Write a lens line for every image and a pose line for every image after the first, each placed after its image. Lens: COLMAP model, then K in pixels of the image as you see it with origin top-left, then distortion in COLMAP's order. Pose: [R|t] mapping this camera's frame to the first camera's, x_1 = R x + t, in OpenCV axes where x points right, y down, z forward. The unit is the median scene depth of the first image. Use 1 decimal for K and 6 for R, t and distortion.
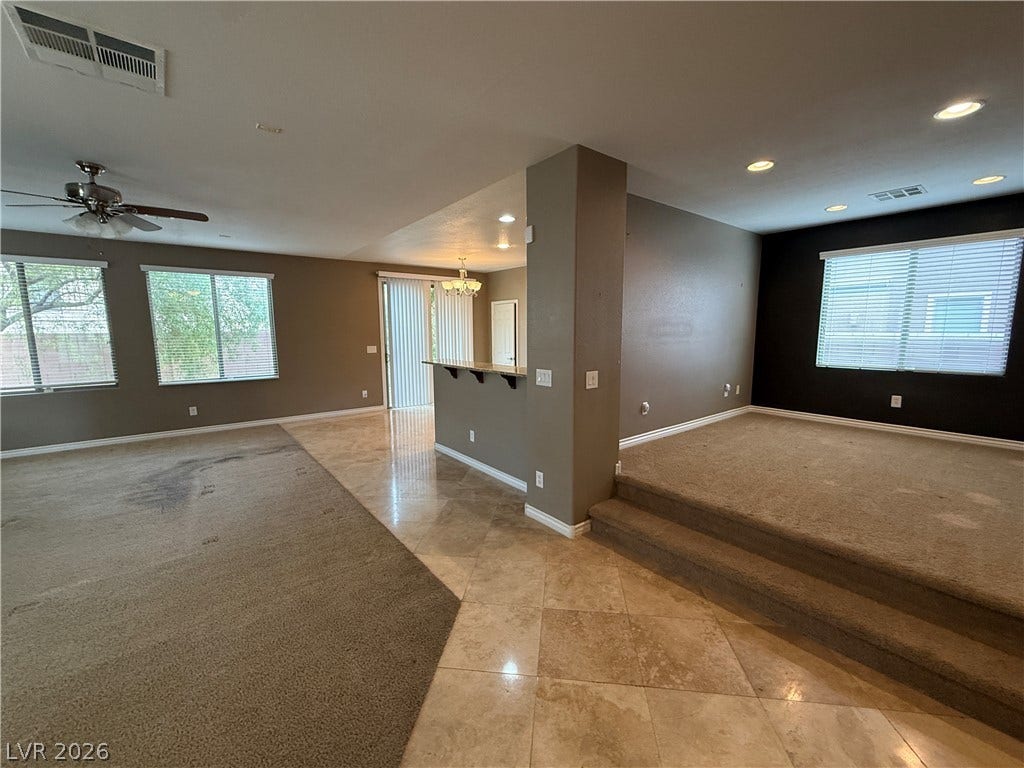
lens RADIAL K [[416.8, 0, 513.3], [0, 416.8, 382.0], [0, 0, 1]] dist [0.000366, 0.000135]
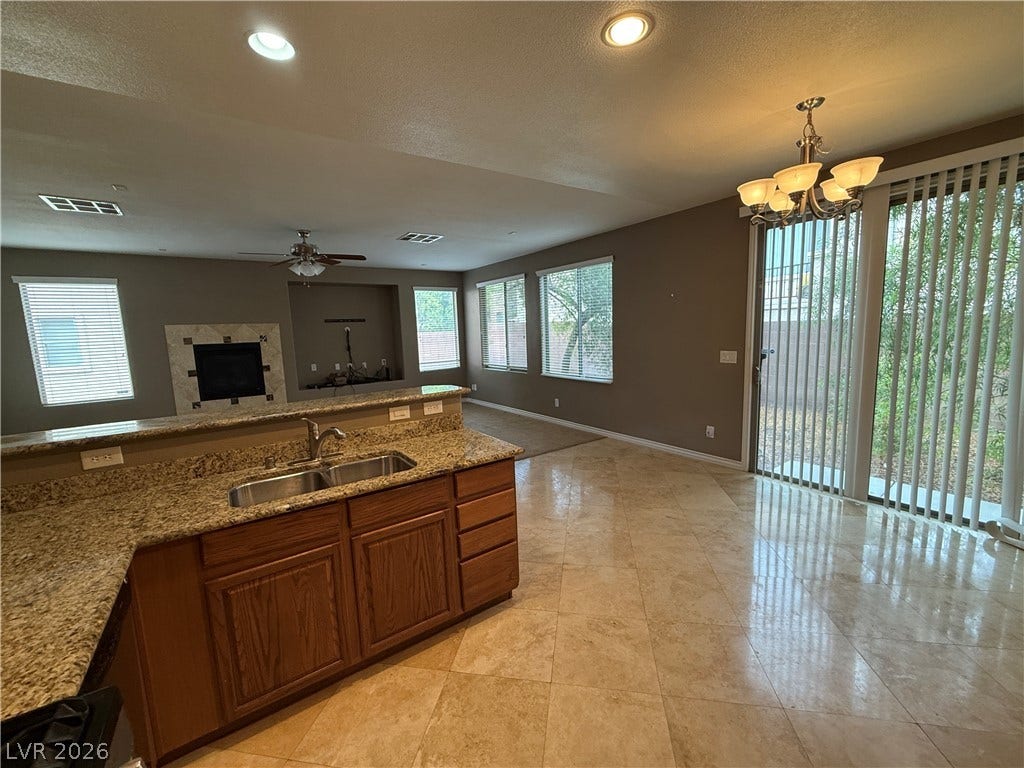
lens RADIAL K [[416.8, 0, 513.8], [0, 416.8, 383.7], [0, 0, 1]] dist [0.000366, 0.000135]
pose [[-0.054208, 0.137638, -0.988998, 0.326886], [-0.091577, 0.985595, 0.142184, -0.136862], [0.994321, 0.098277, -0.040822, 1.063510]]
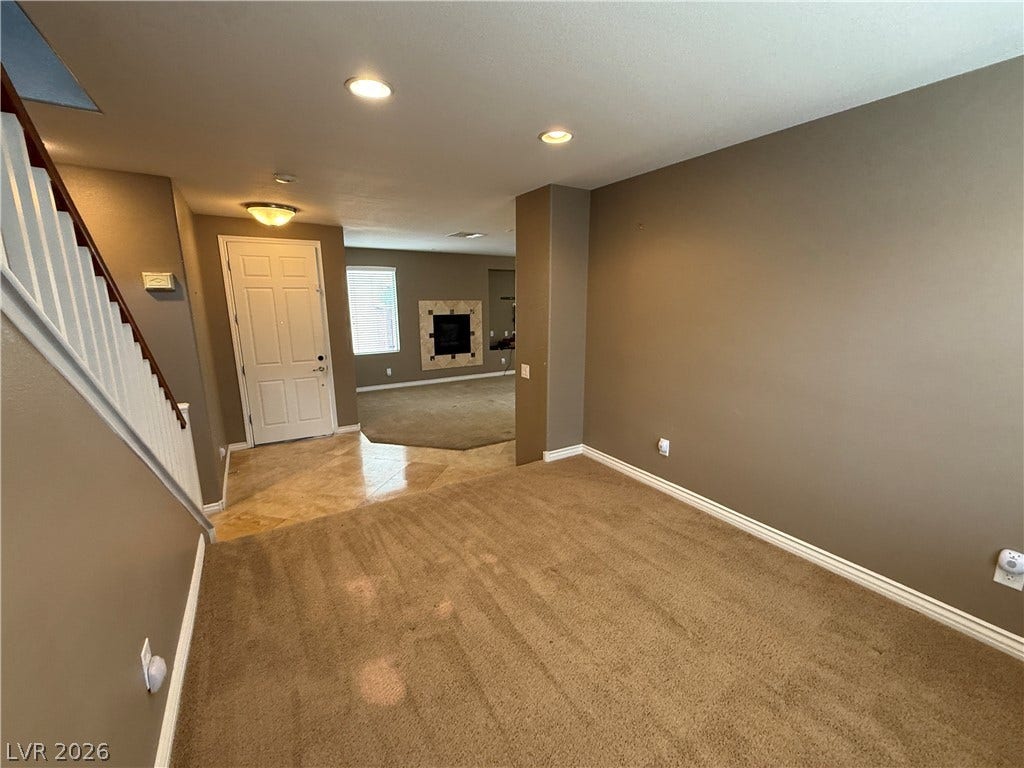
lens RADIAL K [[416.8, 0, 512.9], [0, 416.8, 380.9], [0, 0, 1]] dist [0.000366, 0.000135]
pose [[-0.108369, 0.204808, -0.972785, 0.814139], [-0.124544, 0.968041, 0.217684, -0.141472], [0.986278, 0.144744, -0.079398, 0.595699]]
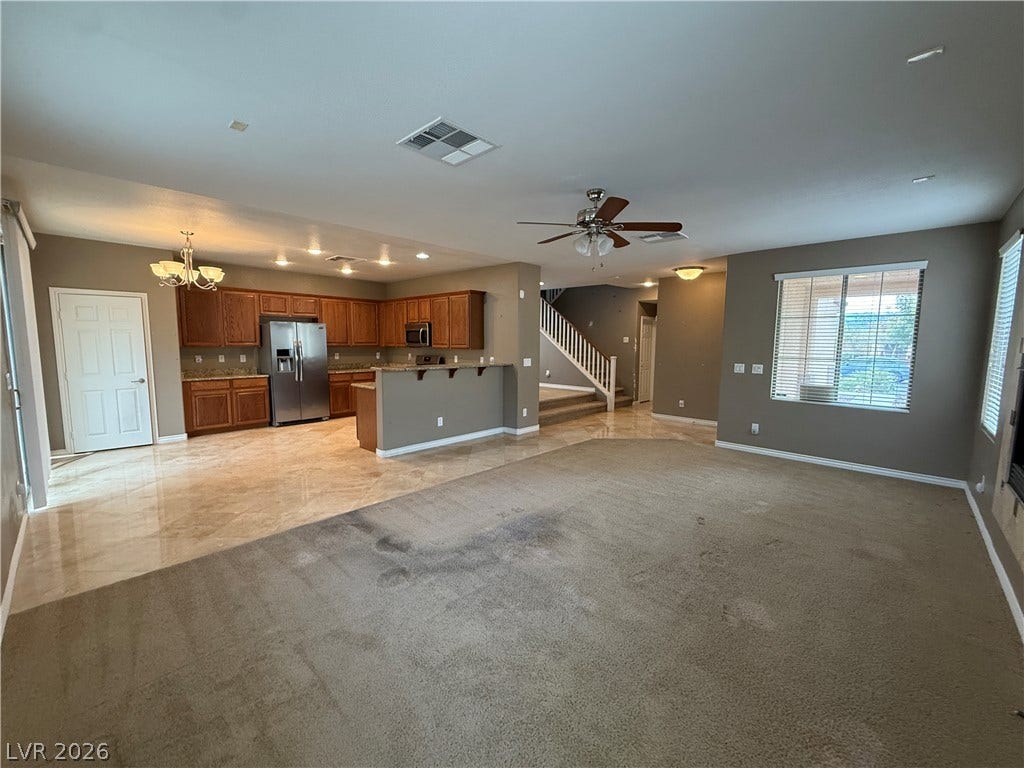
lens RADIAL K [[416.8, 0, 513.7], [0, 416.8, 382.3], [0, 0, 1]] dist [0.000366, 0.000135]
pose [[-0.146280, -0.095061, 0.984665, -1.183774], [0.117595, 0.986643, 0.112722, -0.092207], [-0.982229, 0.132281, -0.133148, 0.796410]]
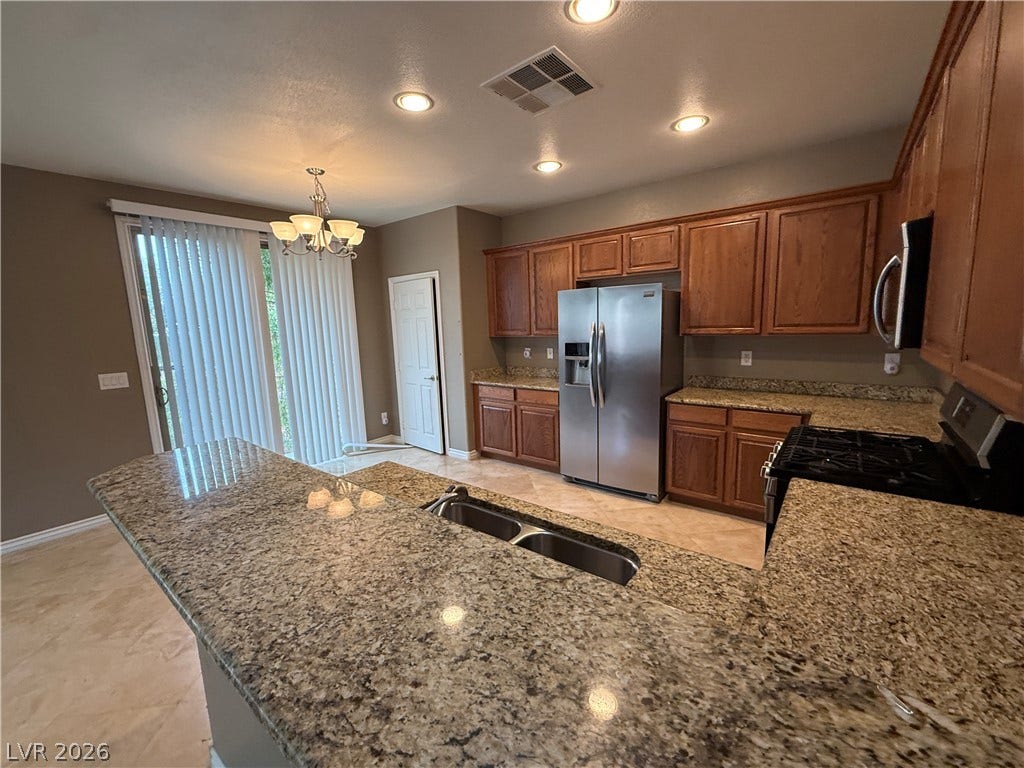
lens RADIAL K [[416.8, 0, 513.3], [0, 416.8, 380.8], [0, 0, 1]] dist [0.000366, 0.000135]
pose [[0.971782, -0.061401, 0.227749, -0.041524], [0.059297, 0.998111, 0.016075, -0.087025], [-0.228306, -0.002116, 0.973587, 0.678873]]
